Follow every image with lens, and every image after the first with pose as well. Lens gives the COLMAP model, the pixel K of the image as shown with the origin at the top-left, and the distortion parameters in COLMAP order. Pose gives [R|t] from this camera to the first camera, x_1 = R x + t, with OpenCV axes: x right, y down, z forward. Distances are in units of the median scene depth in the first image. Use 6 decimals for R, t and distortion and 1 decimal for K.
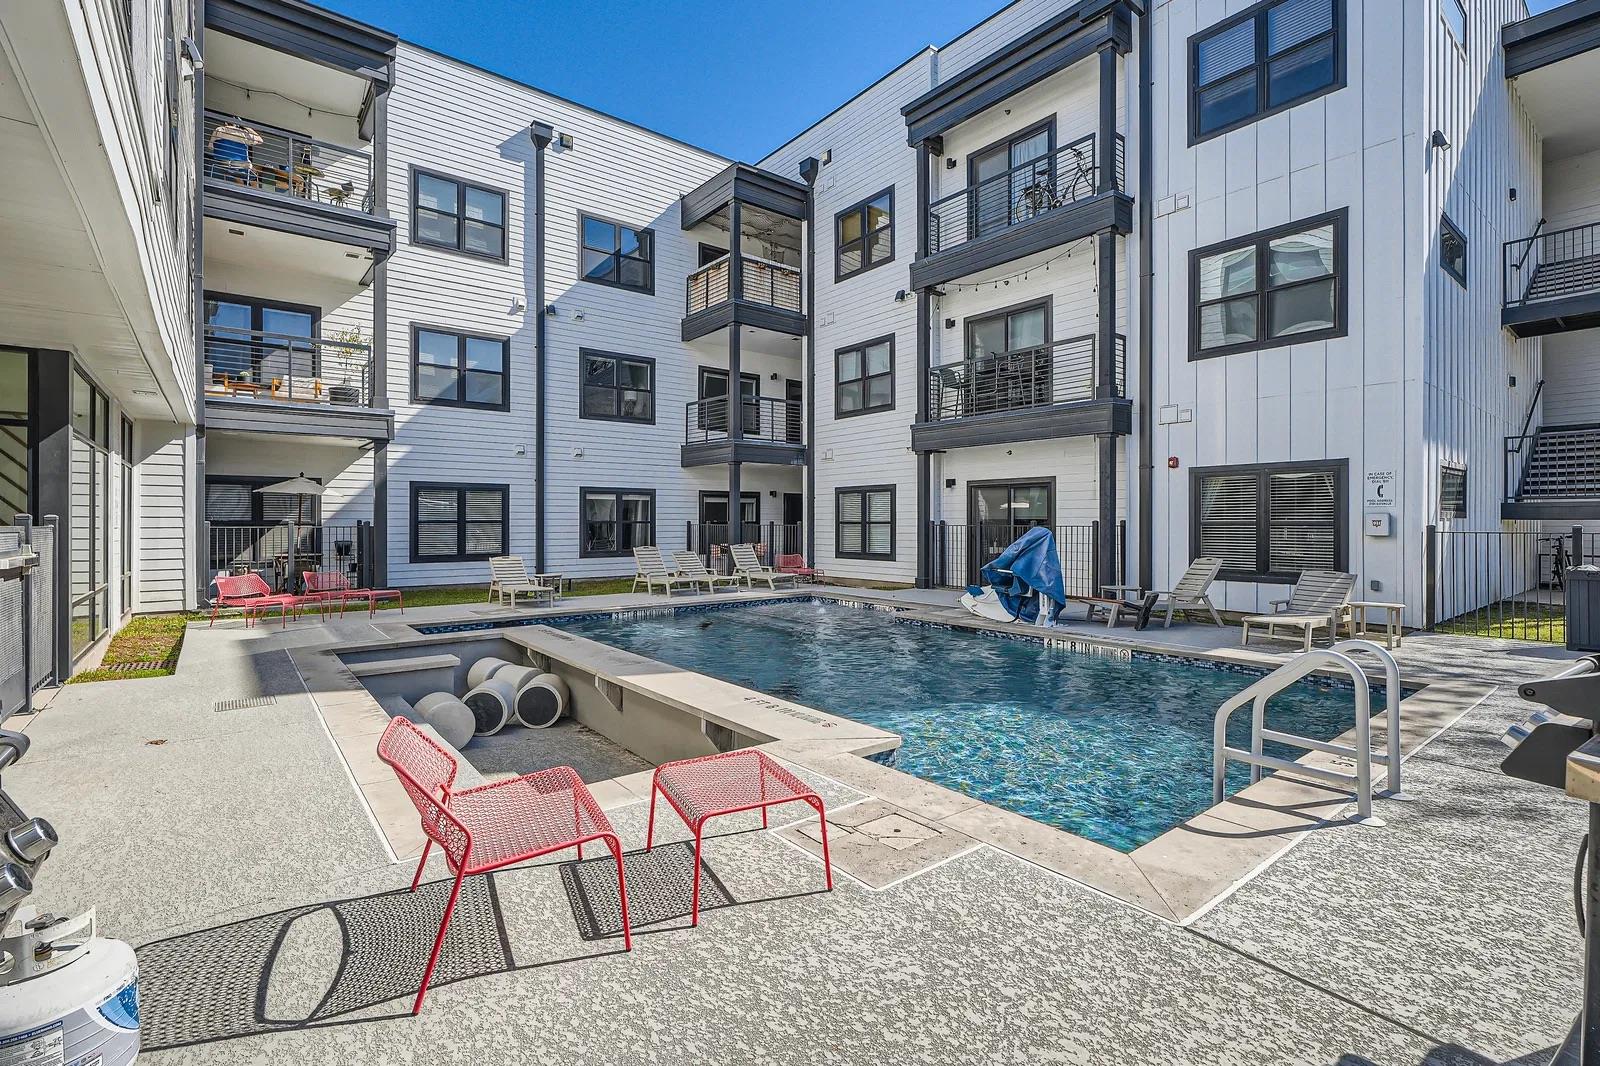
lens RADIAL K [[741.5, 0, 803.8], [0, 741.5, 526.4], [0, 0, 1]] dist [0.012274, 0.000395]
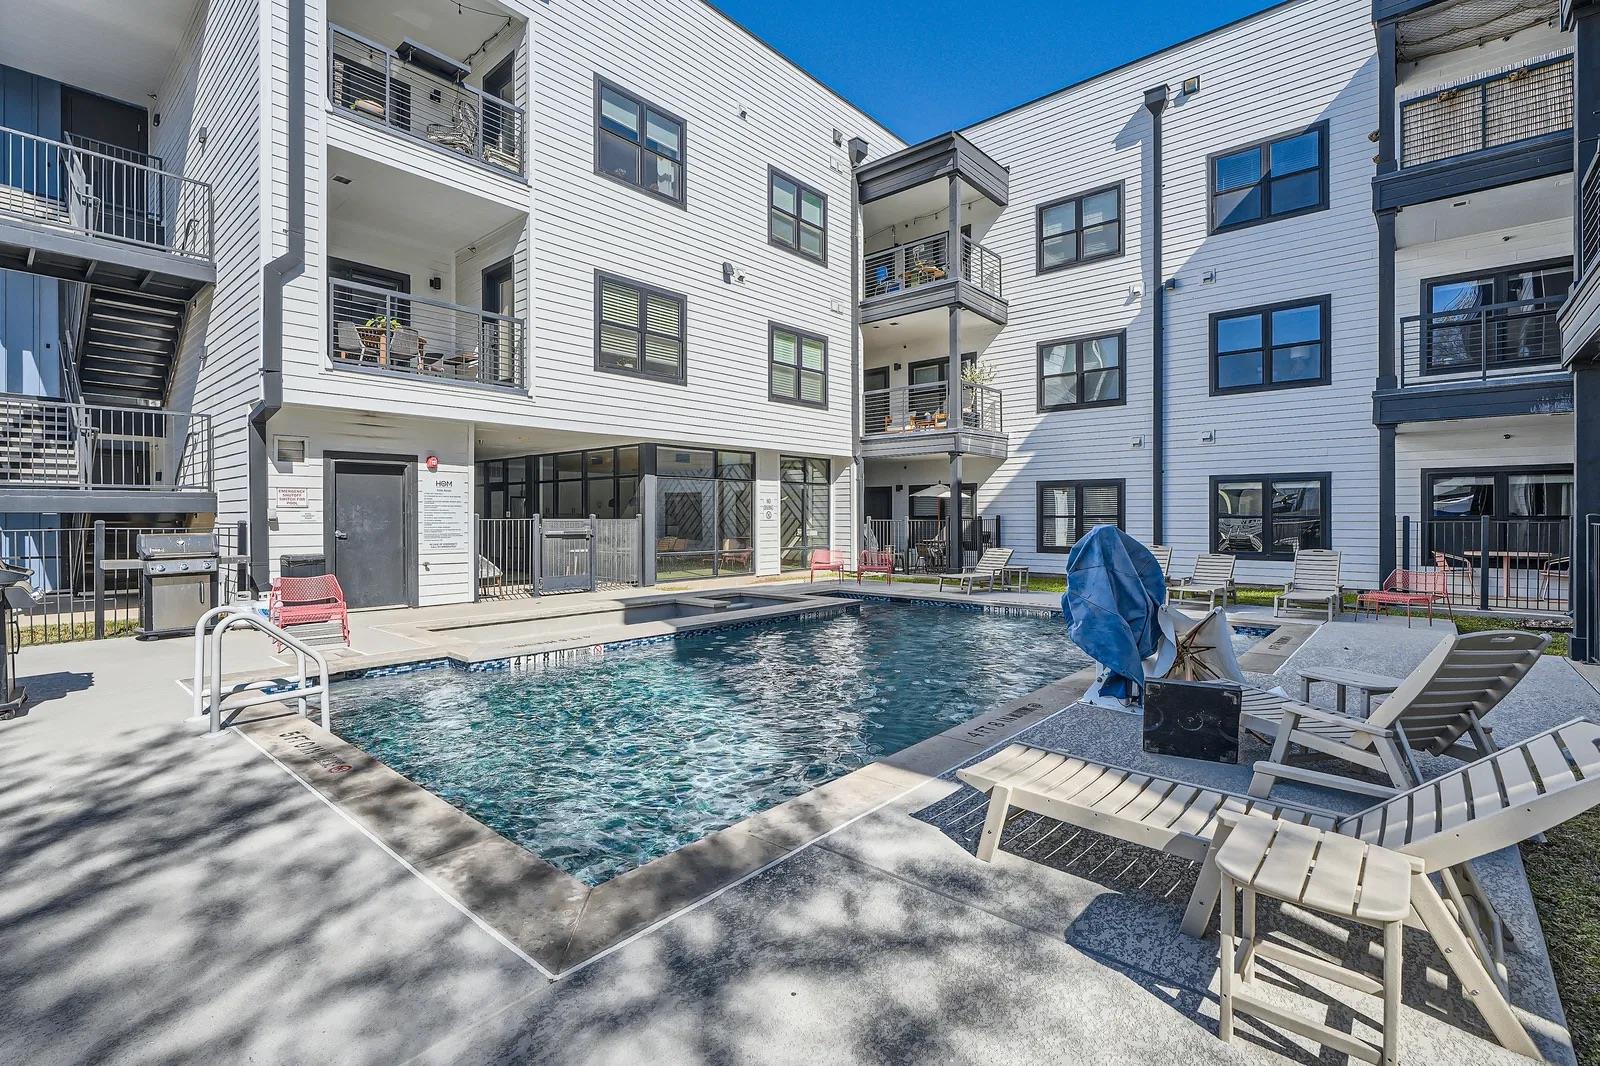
lens RADIAL K [[741.5, 0, 802.2], [0, 741.5, 520.7], [0, 0, 1]] dist [0.012274, 0.000395]
pose [[0.178963, 0.010519, -0.983800, 0.496363], [-0.002592, 0.999944, 0.010221, -0.009535], [0.983852, 0.000721, 0.178980, 0.403266]]
